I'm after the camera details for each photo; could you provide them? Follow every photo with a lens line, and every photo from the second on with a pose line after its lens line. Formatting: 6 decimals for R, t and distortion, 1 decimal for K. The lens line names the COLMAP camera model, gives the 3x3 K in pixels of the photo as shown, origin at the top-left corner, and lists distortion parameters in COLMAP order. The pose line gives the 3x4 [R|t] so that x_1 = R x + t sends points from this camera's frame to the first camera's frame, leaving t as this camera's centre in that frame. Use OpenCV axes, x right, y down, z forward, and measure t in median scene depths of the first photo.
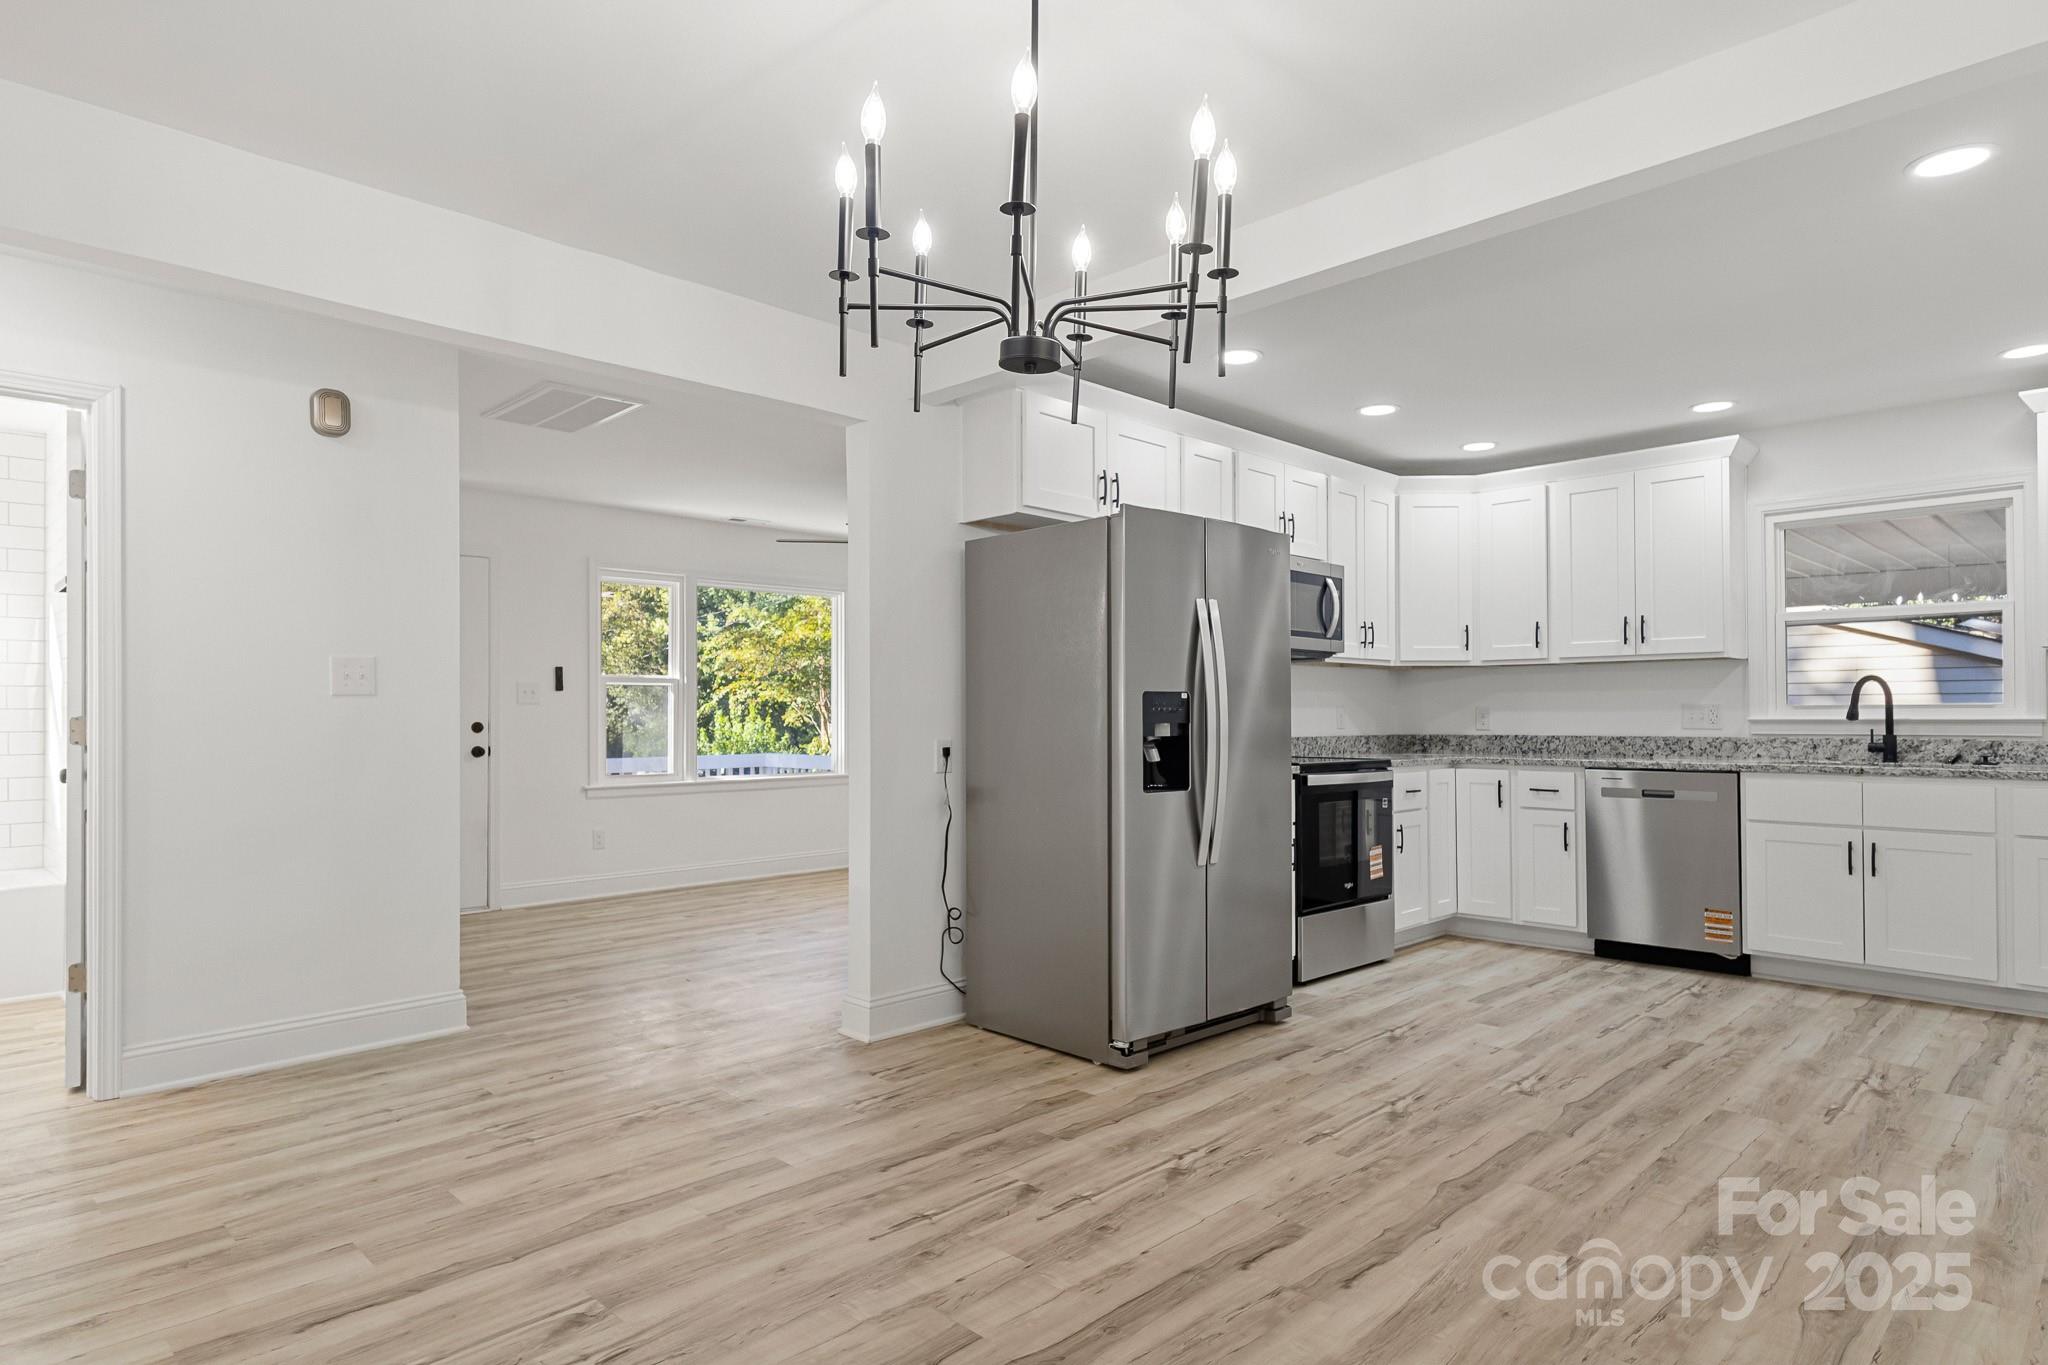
lens RADIAL K [[1152.0, 0, 1023.0], [0, 1152.0, 705.8], [0, 0, 1]] dist [0.014059, 0.000182]
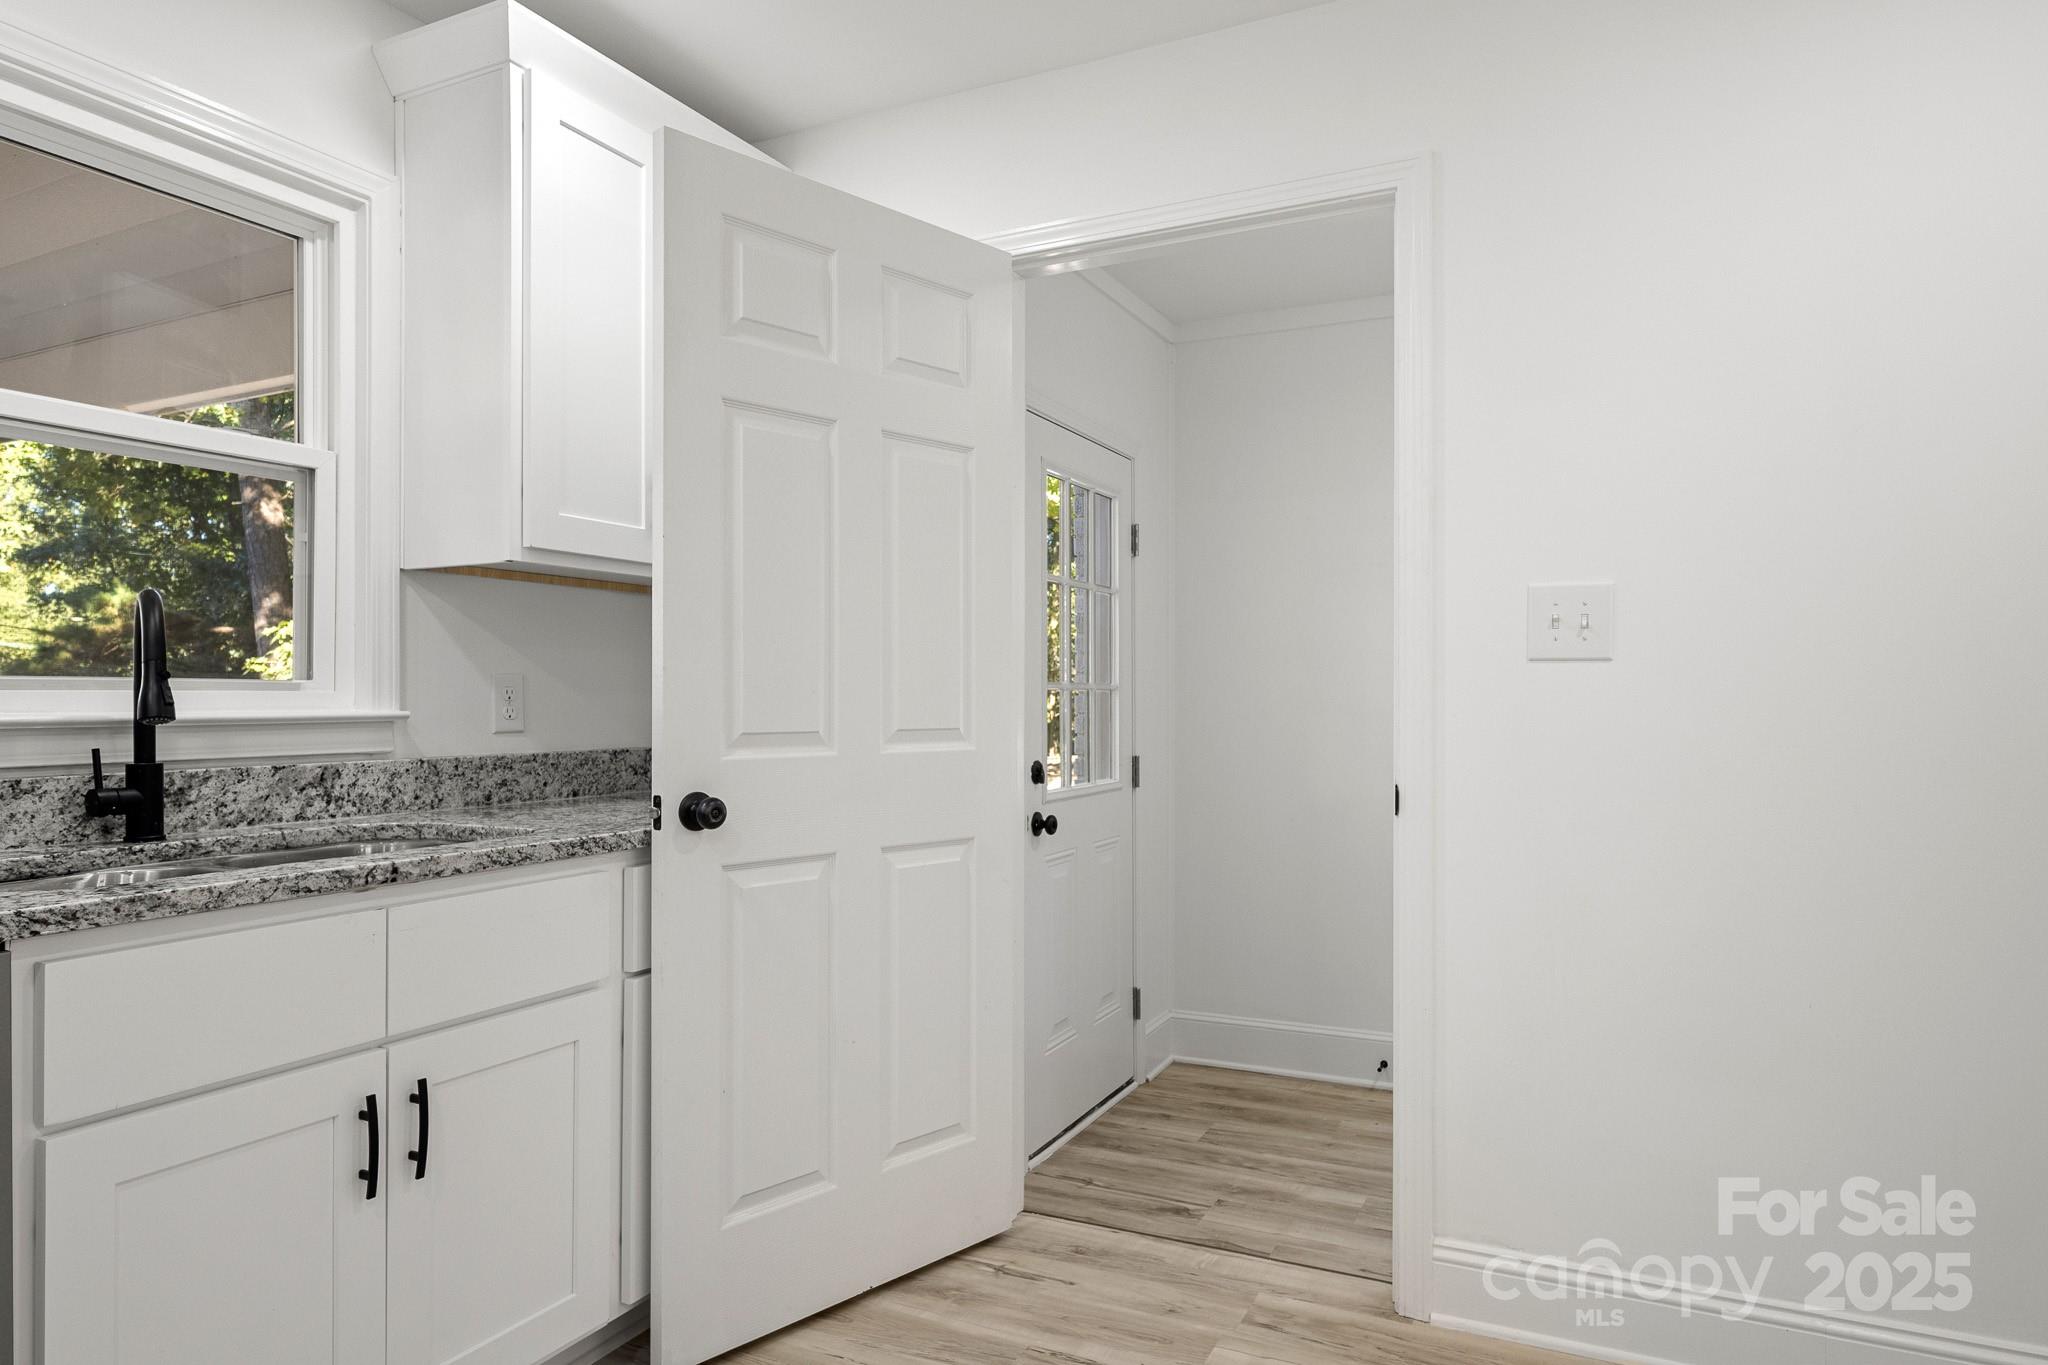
lens RADIAL K [[1280.2, 0, 1023.7], [0, 1280.2, 688.2], [0, 0, 1]] dist [0.002487, 0.000738]
pose [[-0.319562, 0.011593, 0.947495, 0.294590], [-0.002377, 0.999912, -0.013036, 0.006622], [-0.947562, -0.006418, -0.319506, 0.893292]]
